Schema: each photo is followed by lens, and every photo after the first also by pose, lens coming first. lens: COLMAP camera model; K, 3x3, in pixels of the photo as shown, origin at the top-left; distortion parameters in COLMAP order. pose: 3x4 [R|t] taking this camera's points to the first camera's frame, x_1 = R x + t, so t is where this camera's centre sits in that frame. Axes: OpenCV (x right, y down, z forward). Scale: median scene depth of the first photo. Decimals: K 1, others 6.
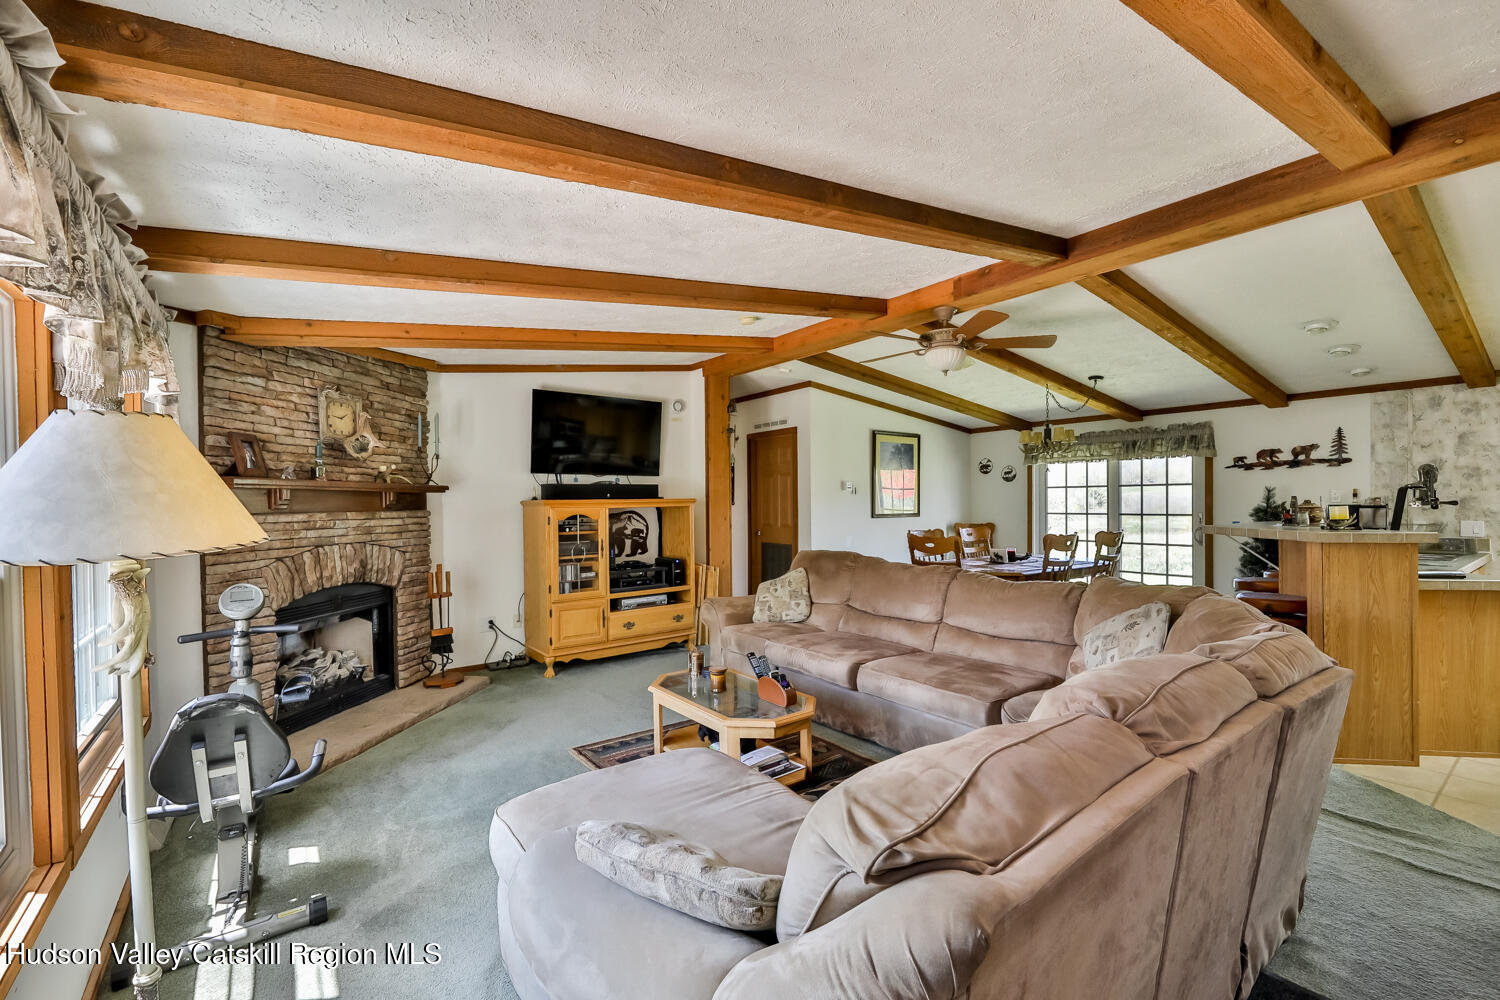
lens RADIAL K [[641.7, 0, 735.7], [0, 641.7, 508.0], [0, 0, 1]] dist [-0.001146, -0.002036]
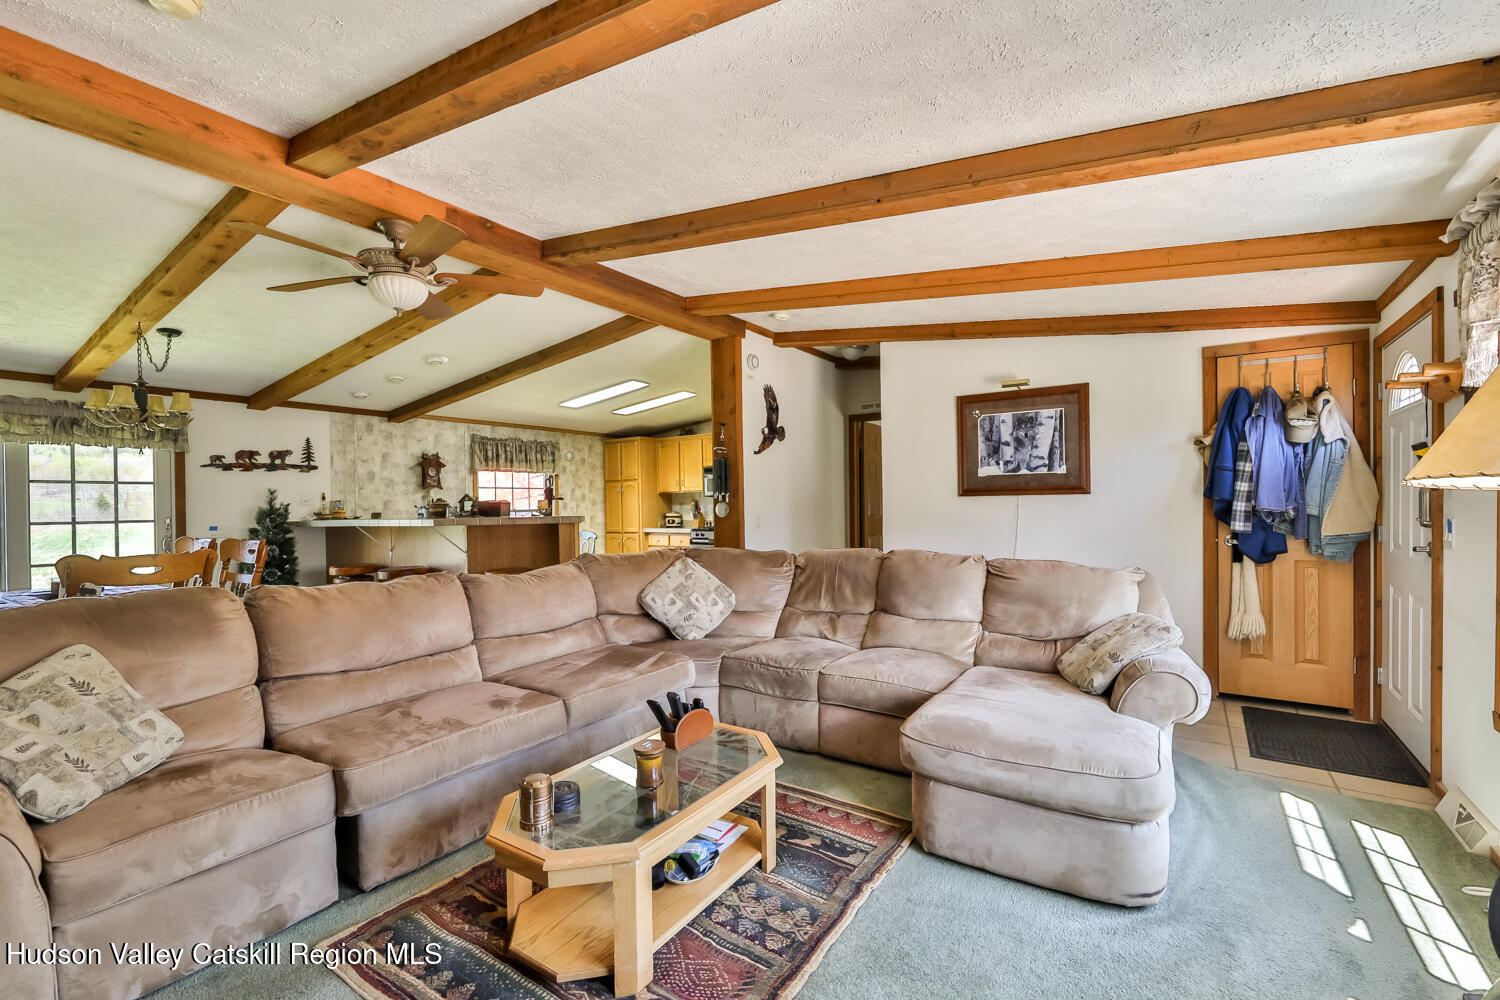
lens RADIAL K [[641.7, 0, 752.0], [0, 641.7, 504.7], [0, 0, 1]] dist [-0.001146, -0.002036]
pose [[-0.357738, 0.012793, 0.933734, -0.426838], [0.027444, 0.999618, -0.003181, 0.017819], [-0.933418, 0.024487, -0.357953, 0.779830]]
